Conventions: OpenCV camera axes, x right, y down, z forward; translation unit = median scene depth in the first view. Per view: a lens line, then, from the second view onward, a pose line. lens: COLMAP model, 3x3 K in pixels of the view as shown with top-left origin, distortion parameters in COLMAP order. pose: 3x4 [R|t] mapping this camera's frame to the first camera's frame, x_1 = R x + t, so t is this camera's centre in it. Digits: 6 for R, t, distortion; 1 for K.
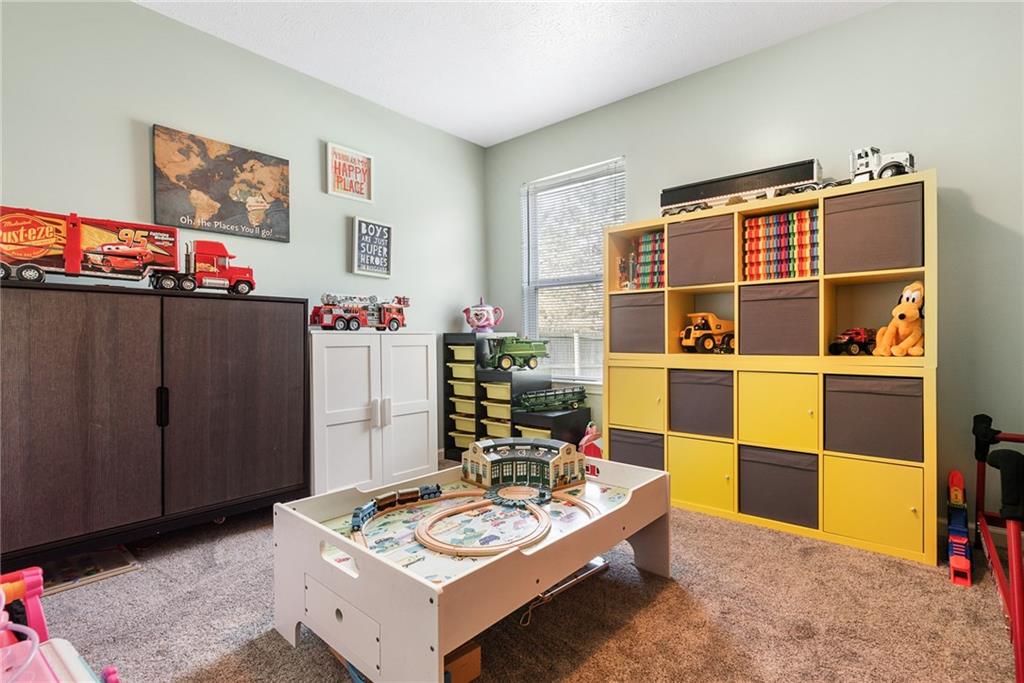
lens RADIAL K [[473.2, 0, 509.3], [0, 473.2, 341.2], [0, 0, 1]] dist [0.003950, 0.001437]
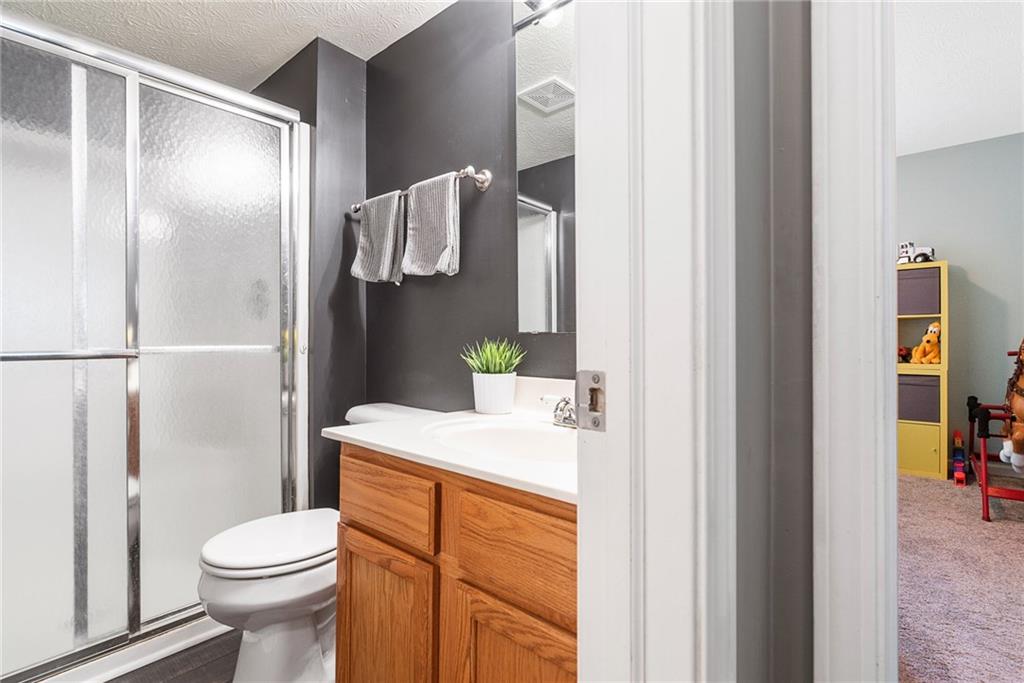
lens RADIAL K [[473.2, 0, 513.3], [0, 473.2, 340.3], [0, 0, 1]] dist [0.003950, 0.001437]
pose [[0.999960, 0.008828, 0.001274, -0.726395], [-0.008819, 0.999934, -0.007310, -0.029156], [-0.001338, 0.007299, 0.999972, -0.775351]]
